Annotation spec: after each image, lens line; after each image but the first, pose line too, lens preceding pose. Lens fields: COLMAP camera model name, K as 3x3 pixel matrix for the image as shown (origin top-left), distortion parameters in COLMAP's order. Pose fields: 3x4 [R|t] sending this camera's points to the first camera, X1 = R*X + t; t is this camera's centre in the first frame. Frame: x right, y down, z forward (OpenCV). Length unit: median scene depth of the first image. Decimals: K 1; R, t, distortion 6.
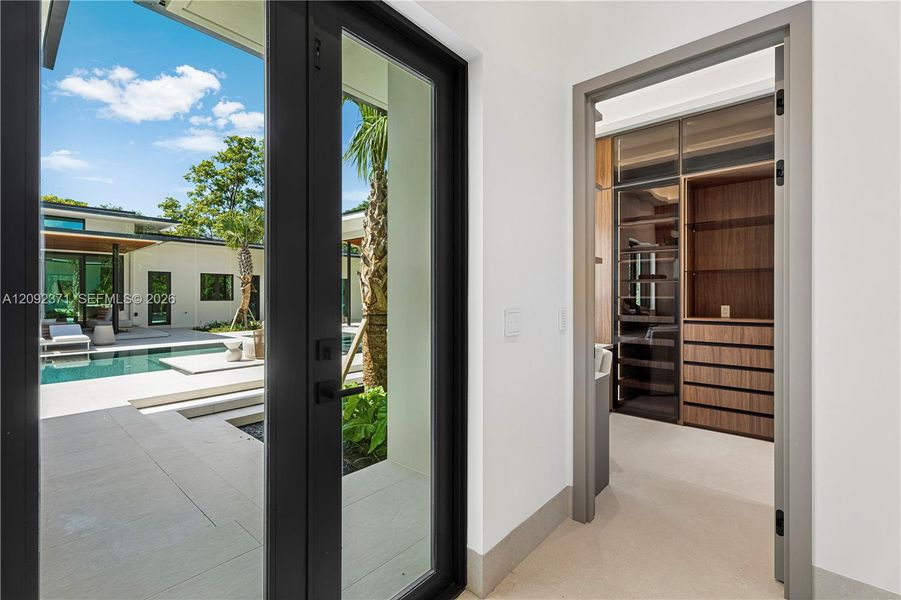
lens RADIAL K [[400.2, 0, 444.6], [0, 400.2, 297.2], [0, 0, 1]] dist [0.002055, 0.000412]
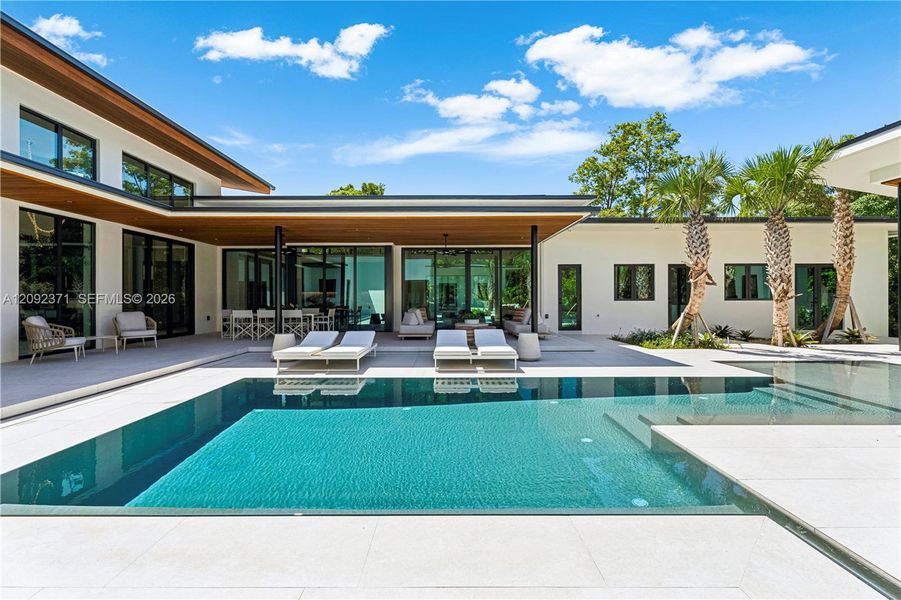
lens RADIAL K [[400.2, 0, 444.6], [0, 400.2, 297.2], [0, 0, 1]] dist [0.002055, 0.000412]
pose [[0.660969, -0.003703, -0.750404, -0.282383], [-0.000510, 0.999985, -0.005383, 0.007550], [0.750413, 0.003941, 0.660958, 0.284259]]
